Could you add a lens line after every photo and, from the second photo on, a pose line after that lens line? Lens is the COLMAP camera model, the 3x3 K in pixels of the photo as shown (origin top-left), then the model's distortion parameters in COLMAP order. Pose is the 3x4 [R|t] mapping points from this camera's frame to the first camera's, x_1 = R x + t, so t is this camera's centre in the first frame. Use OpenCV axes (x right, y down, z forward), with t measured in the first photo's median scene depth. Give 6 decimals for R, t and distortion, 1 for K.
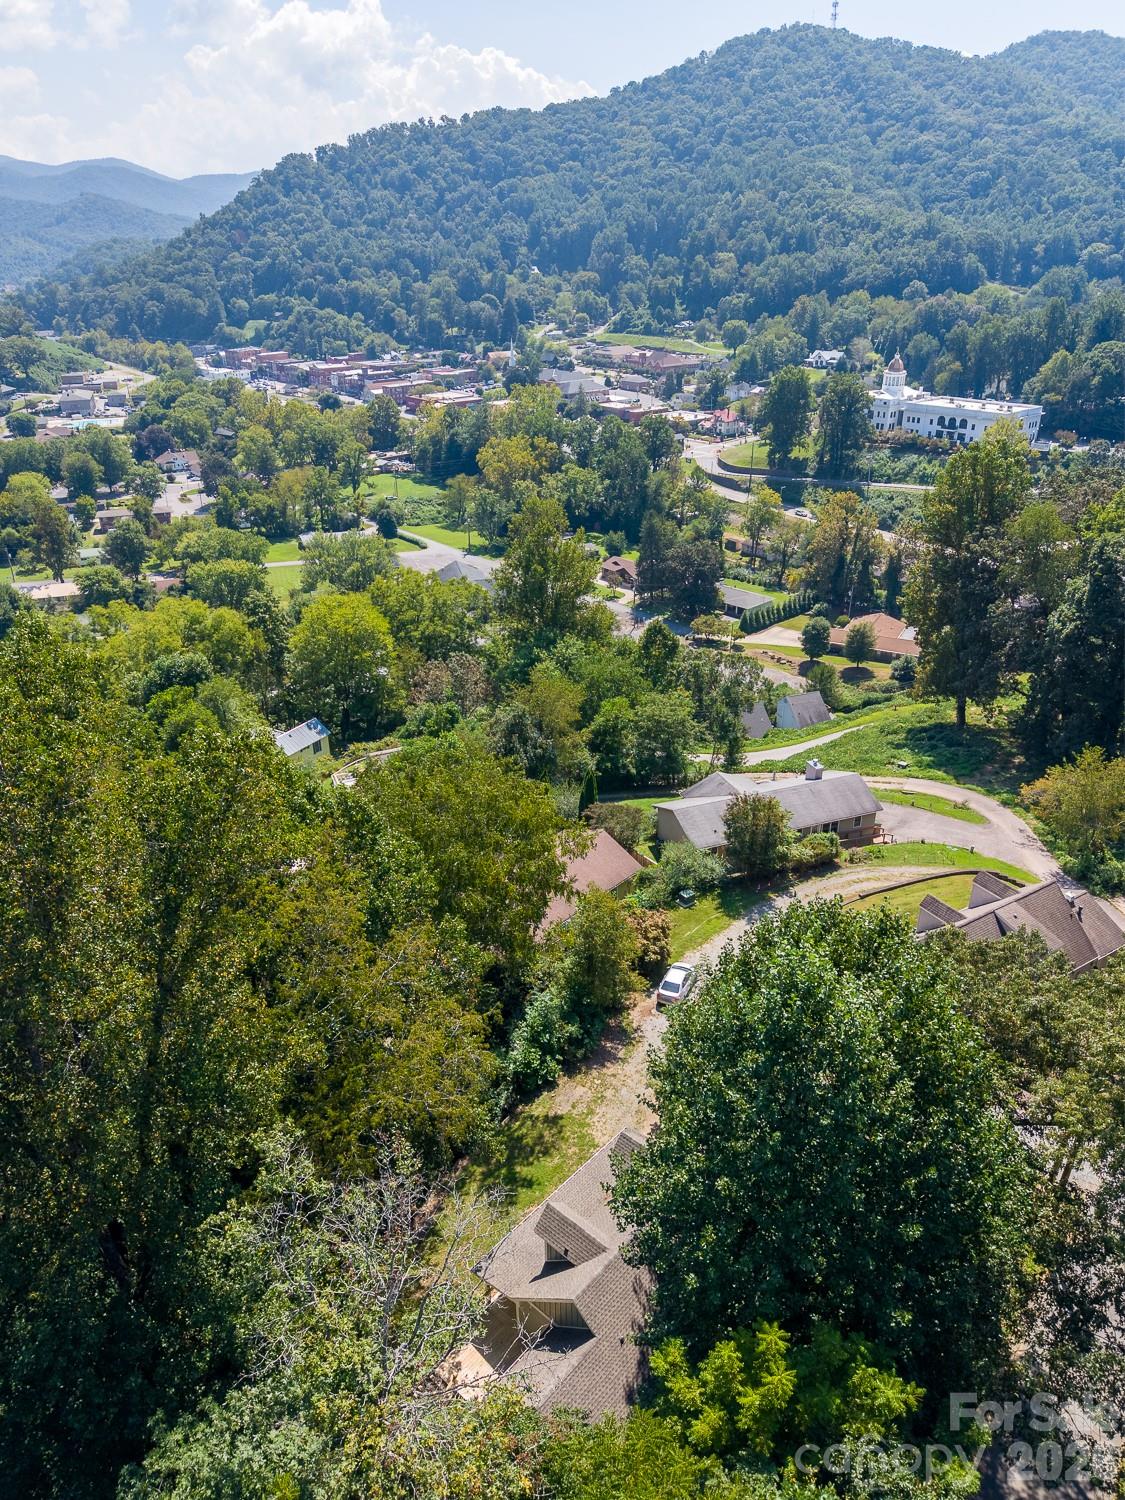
lens RADIAL K [[1026.5, 0, 568.7], [0, 1026.5, 748.9], [0, 0, 1]] dist [0.009338, -0.000328]
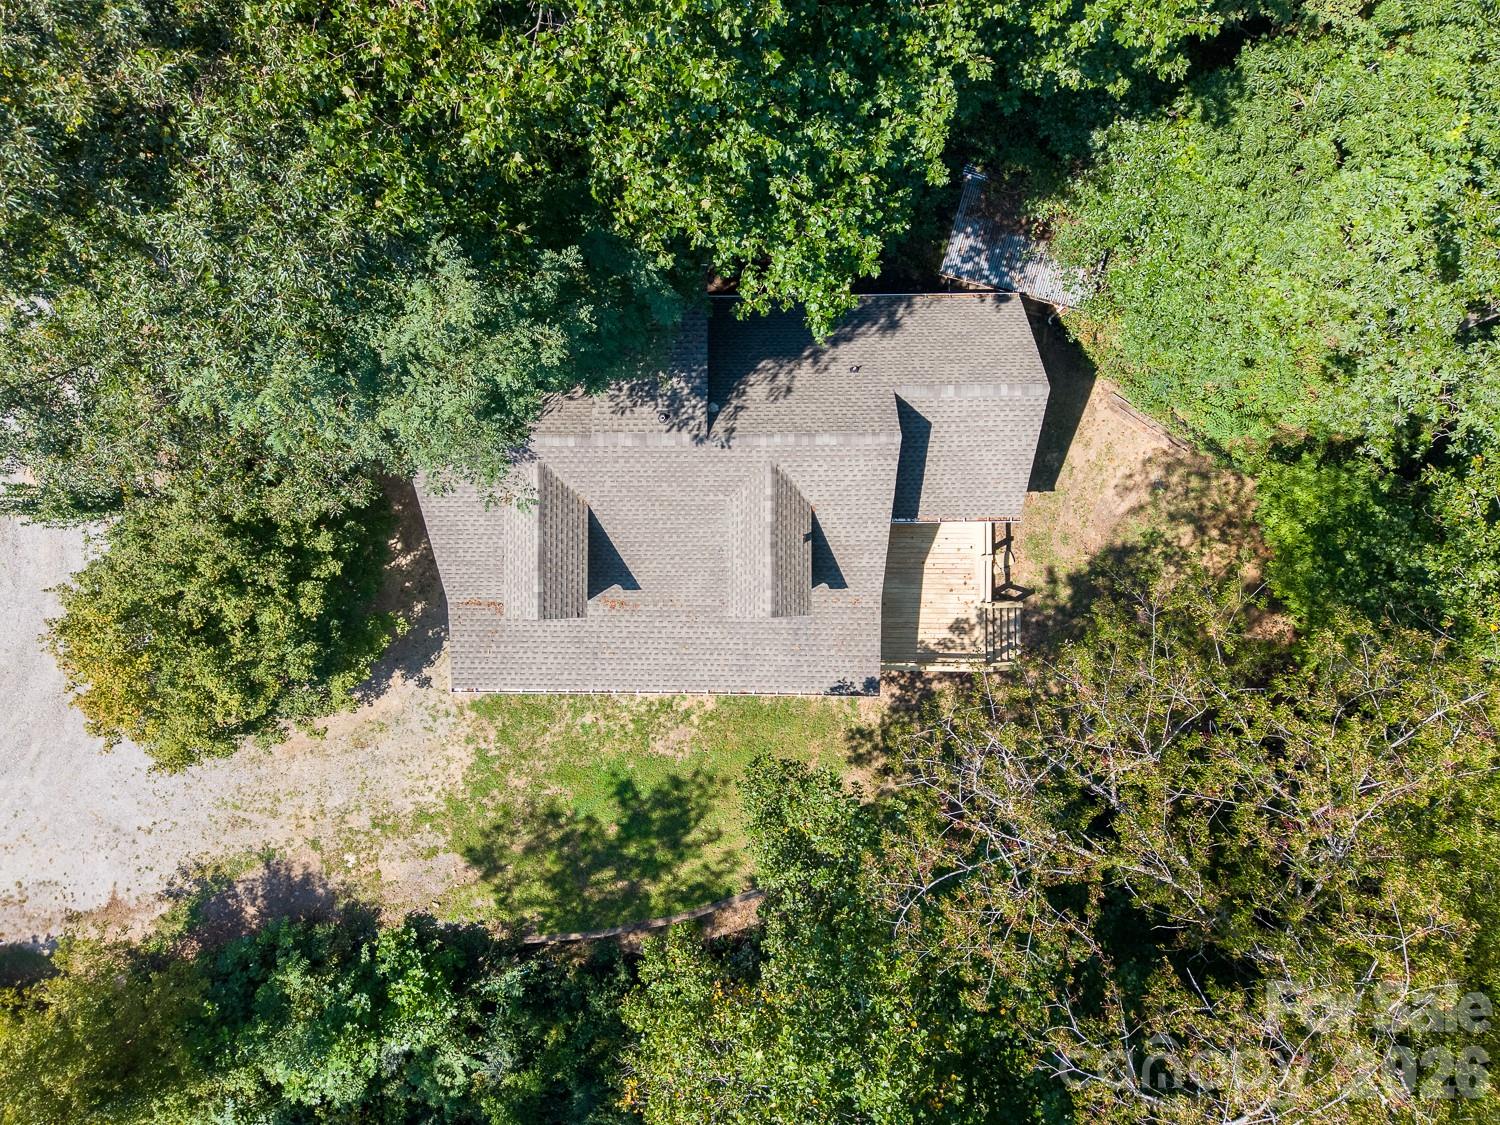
lens RADIAL K [[1026.5, 0, 749.6], [0, 1026.5, 561.7], [0, 0, 1]] dist [0.009338, -0.000328]
pose [[-0.669616, -0.742605, 0.012297, 0.000092], [0.343264, -0.294758, 0.891789, 0.001147], [-0.658623, 0.601378, 0.452284, 0.580652]]
